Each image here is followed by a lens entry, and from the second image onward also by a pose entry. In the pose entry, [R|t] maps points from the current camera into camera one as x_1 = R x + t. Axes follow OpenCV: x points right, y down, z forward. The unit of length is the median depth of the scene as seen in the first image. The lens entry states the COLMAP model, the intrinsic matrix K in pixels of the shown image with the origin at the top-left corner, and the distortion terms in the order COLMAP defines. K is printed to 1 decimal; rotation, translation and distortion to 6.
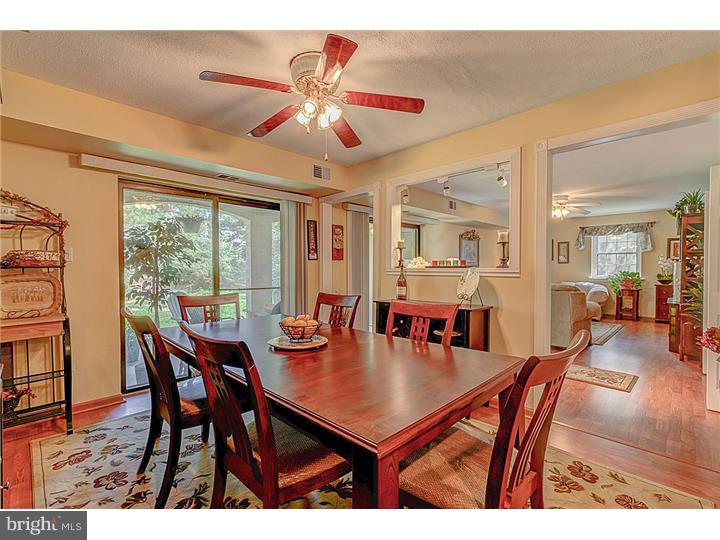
lens RADIAL K [[327.2, 0, 359.3], [0, 327.2, 273.5], [0, 0, 1]] dist [0.001115, 0.000155]
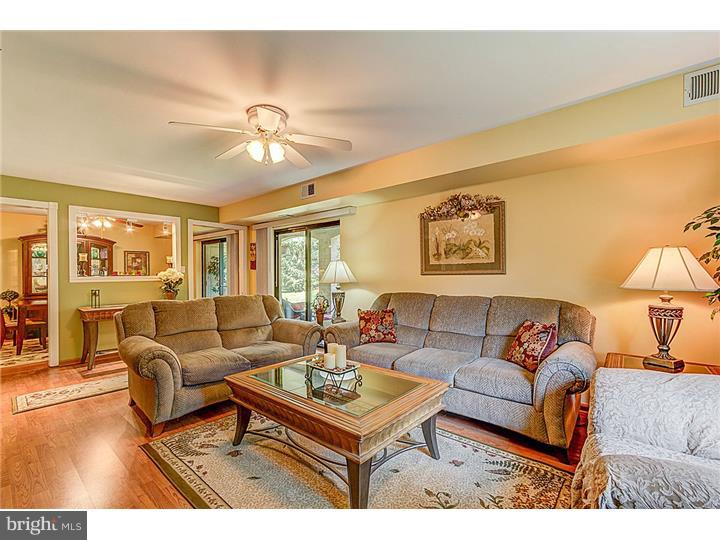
lens RADIAL K [[327.2, 0, 359.3], [0, 327.2, 273.5], [0, 0, 1]] dist [0.001115, 0.000155]
pose [[0.073304, 0.010962, -0.997249, 0.859001], [-0.004030, 0.999935, 0.010695, -0.026592], [0.997302, 0.003235, 0.073343, 0.888585]]
